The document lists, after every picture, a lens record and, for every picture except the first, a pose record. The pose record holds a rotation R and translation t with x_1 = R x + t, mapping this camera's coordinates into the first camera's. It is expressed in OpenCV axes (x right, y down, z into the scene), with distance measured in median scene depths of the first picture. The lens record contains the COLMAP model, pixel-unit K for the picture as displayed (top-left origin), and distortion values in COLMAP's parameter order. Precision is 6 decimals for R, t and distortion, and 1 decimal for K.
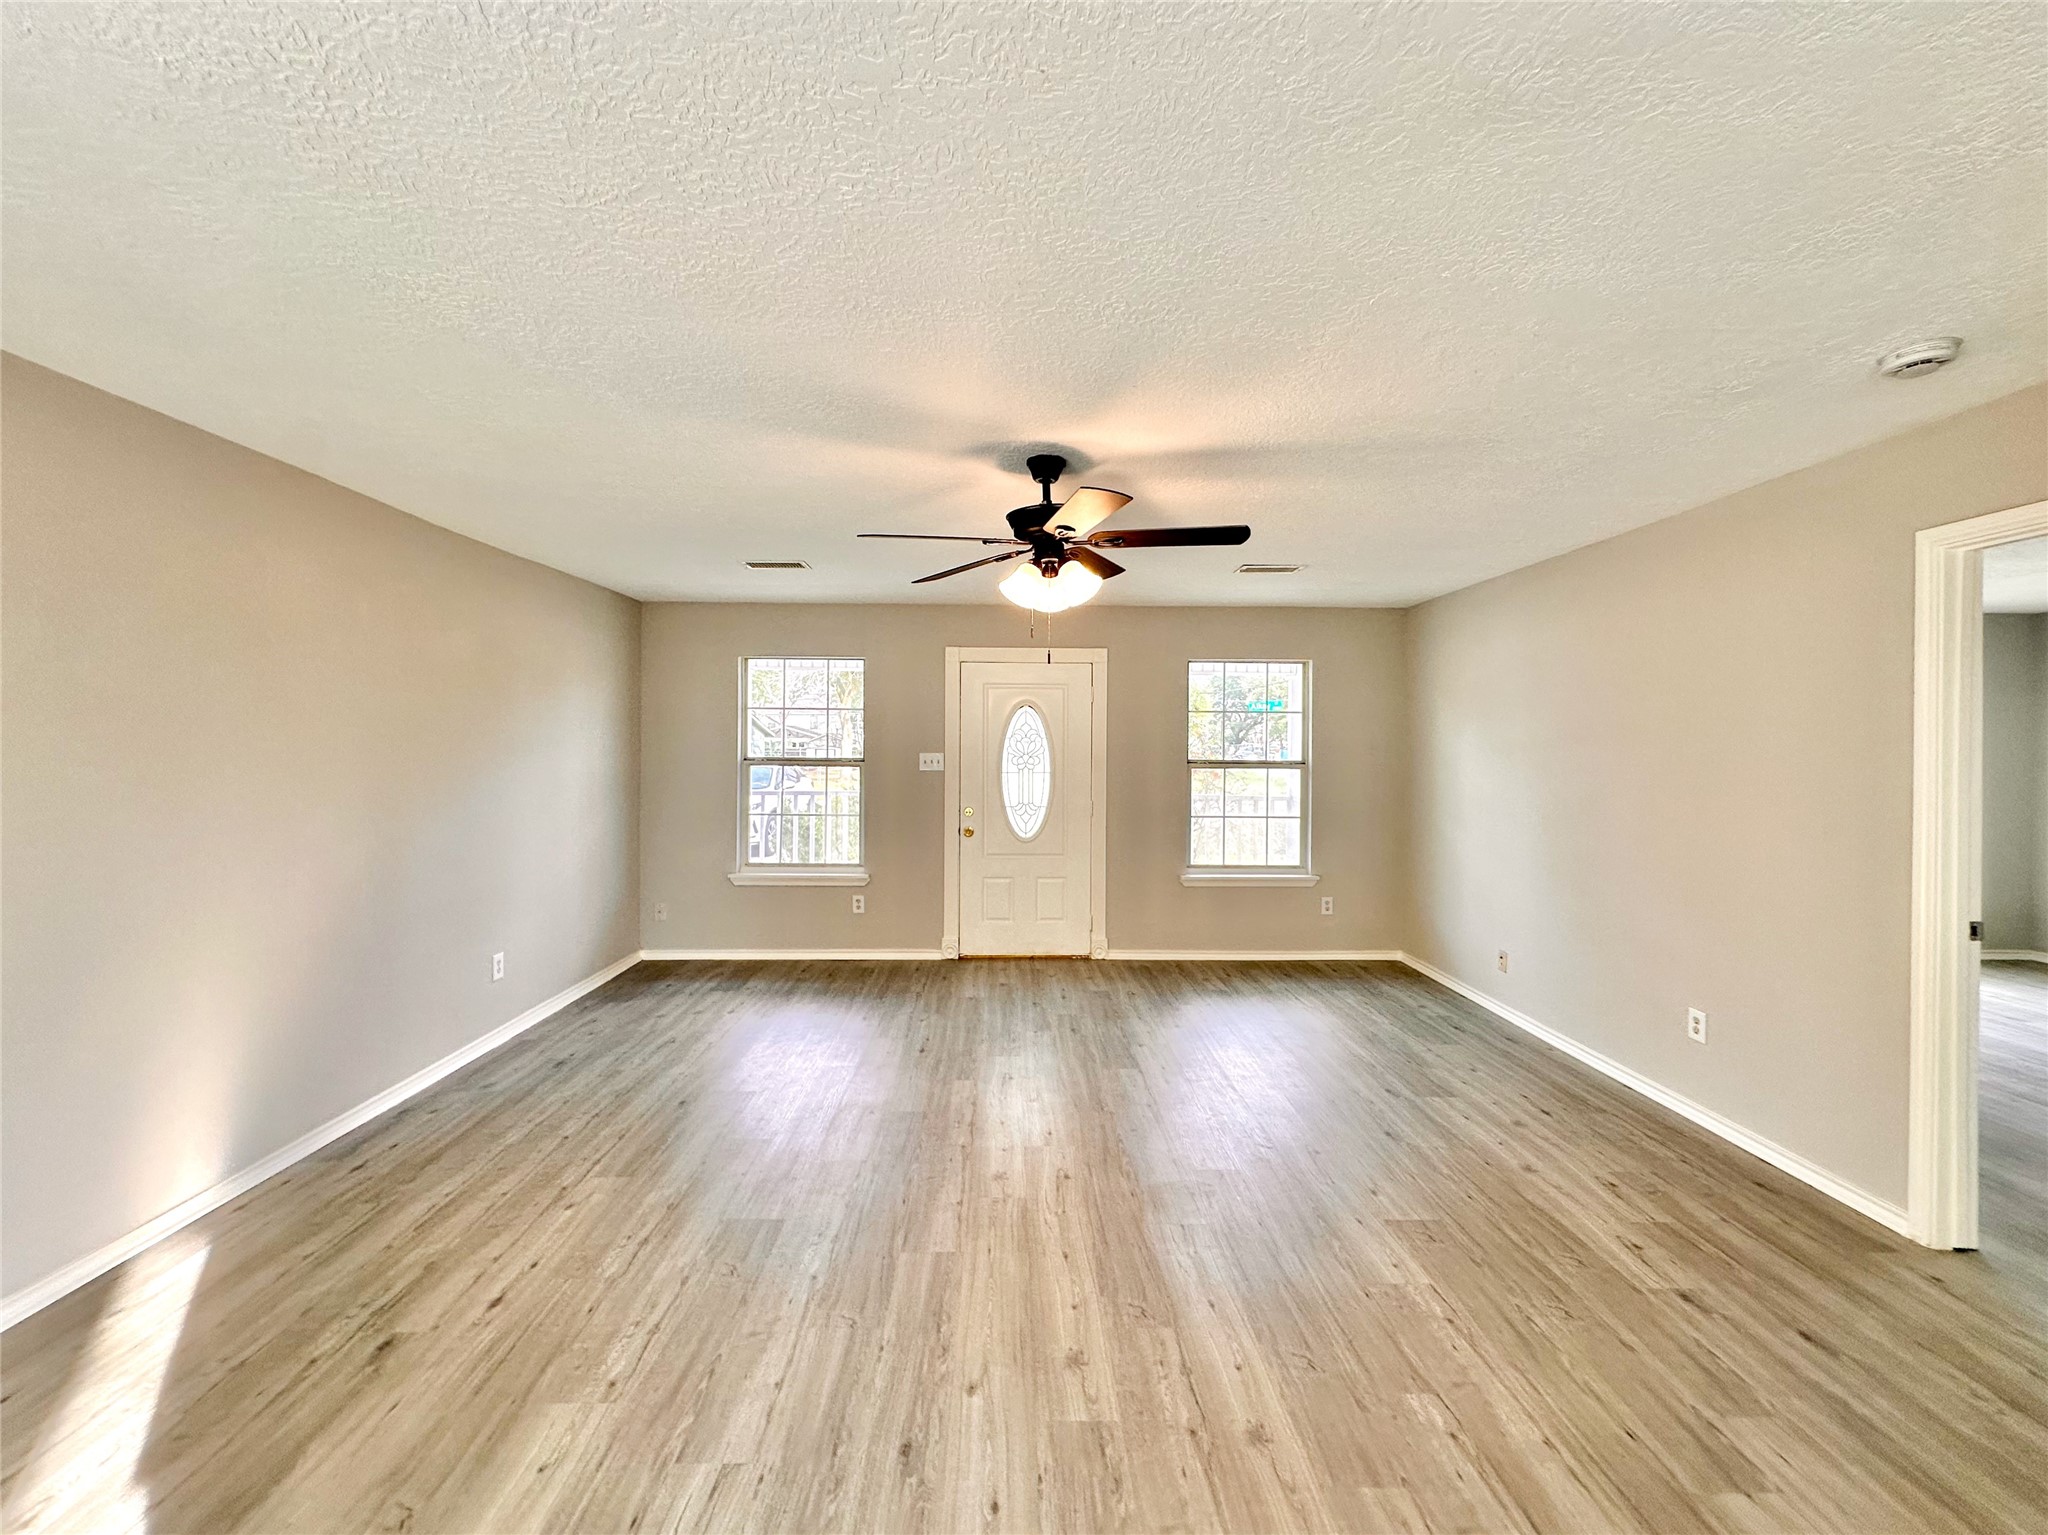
lens RADIAL K [[828.3, 0, 1020.2], [0, 828.3, 758.3], [0, 0, 1]] dist [-0.001658, -0.000549]
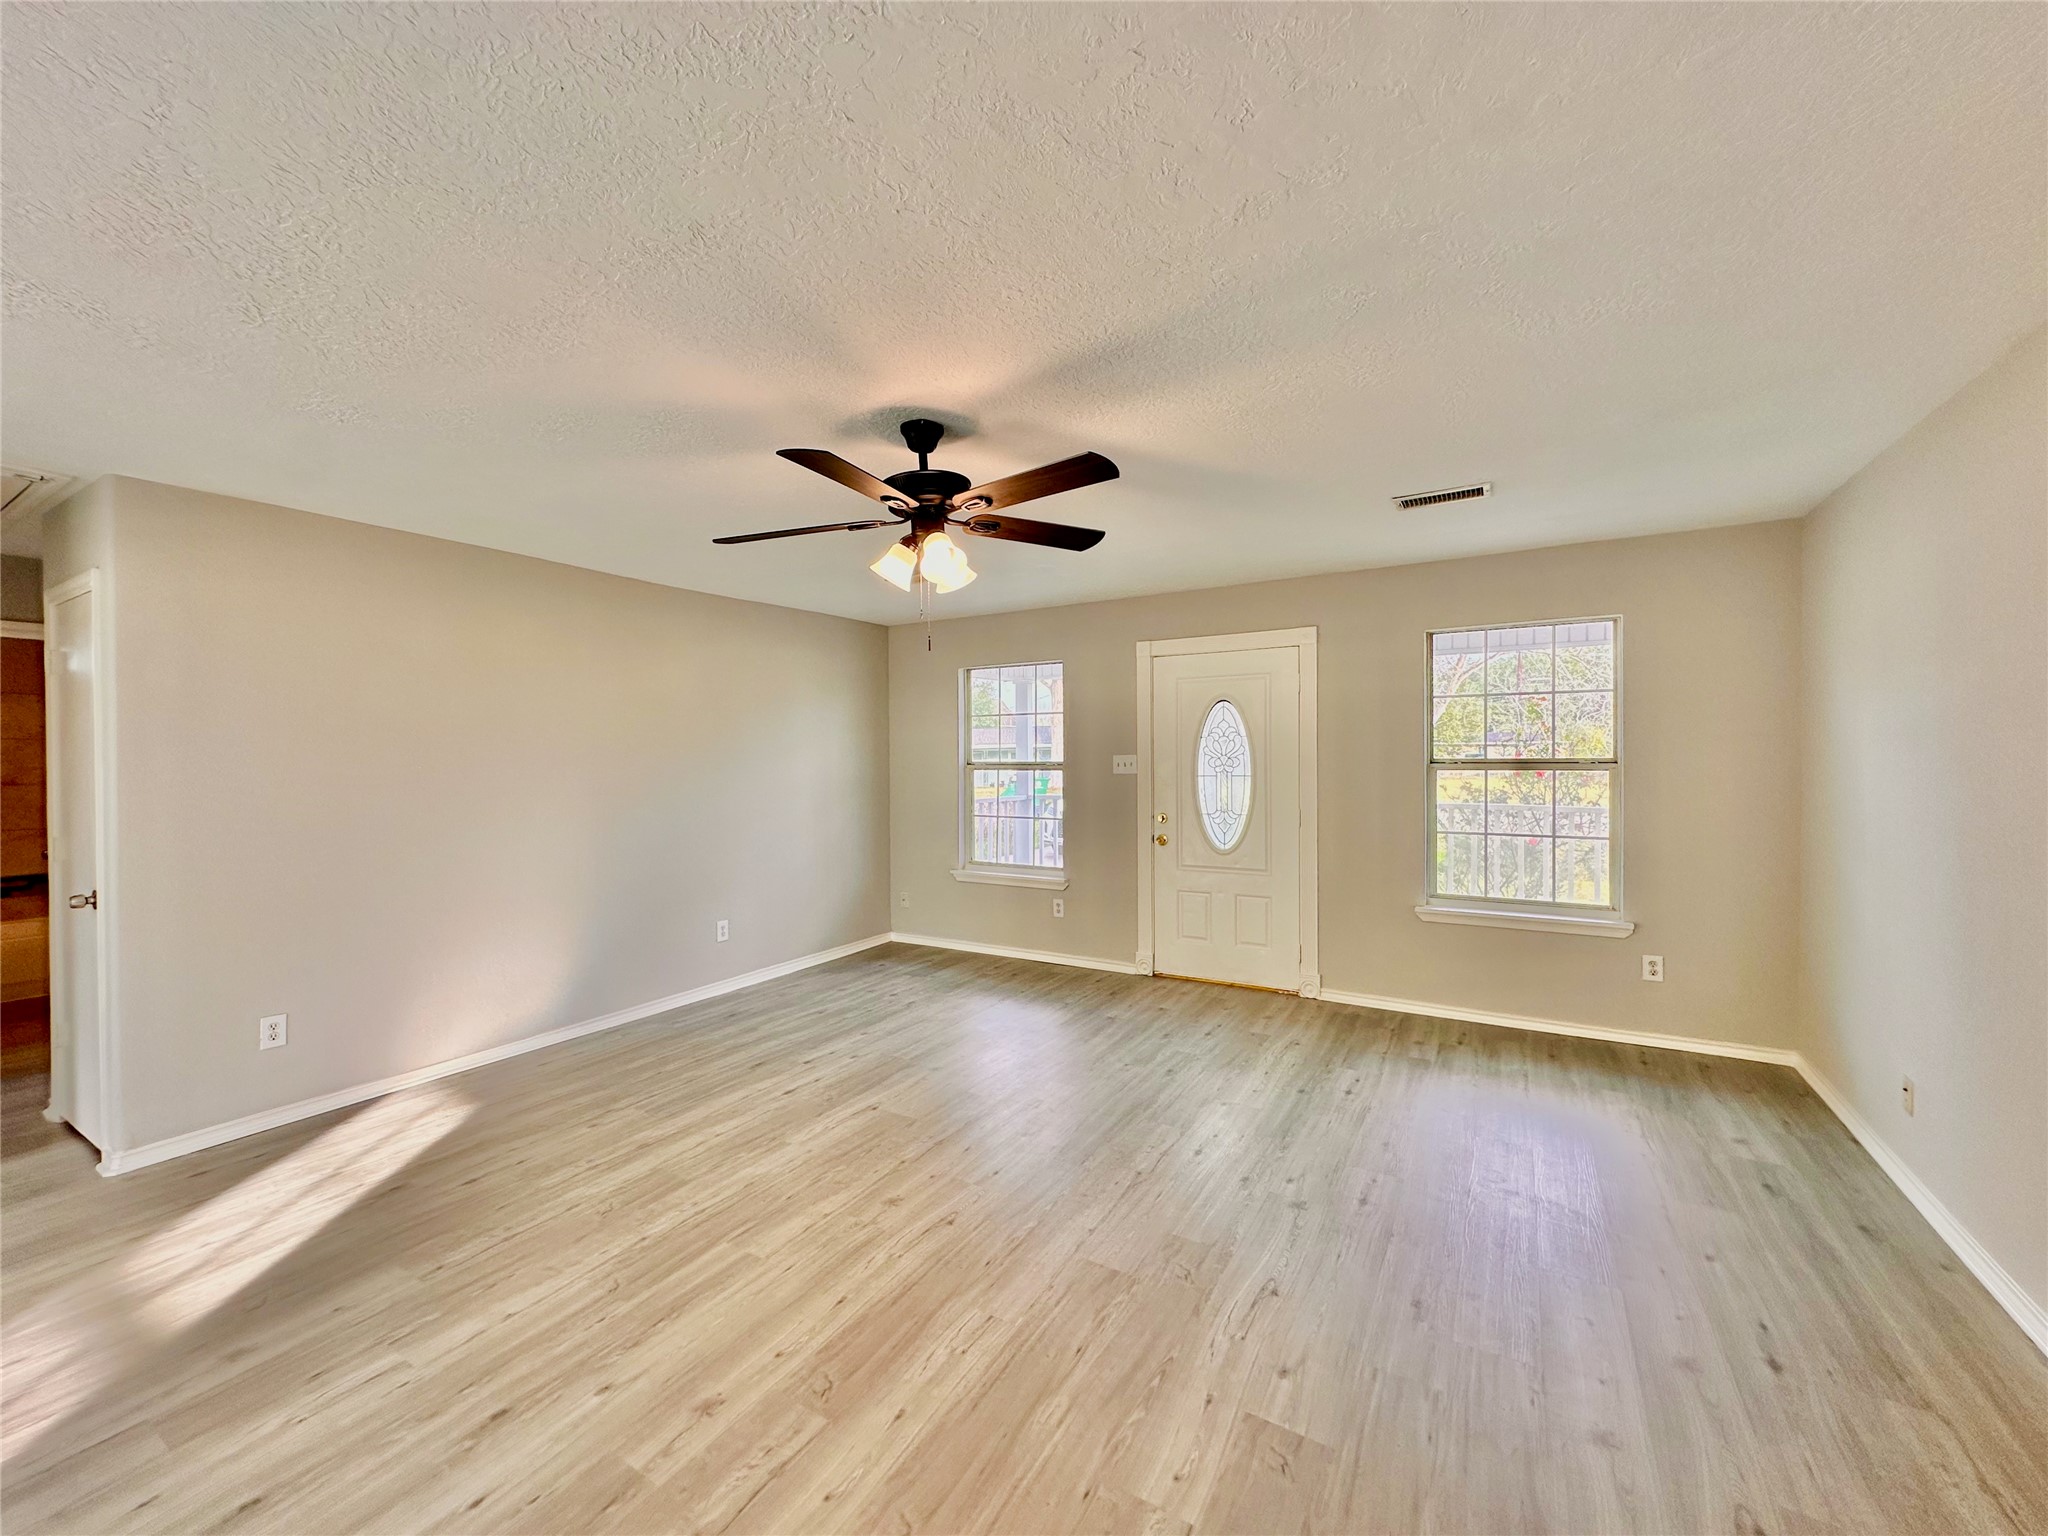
lens RADIAL K [[813.1, 0, 1018.8], [0, 813.1, 770.5], [0, 0, 1]] dist [-0.000972, -0.000038]
pose [[0.843646, -0.006295, -0.536863, 0.295199], [0.008548, 0.999962, 0.001708, 0.008230], [0.536832, -0.006030, 0.843667, 0.149847]]
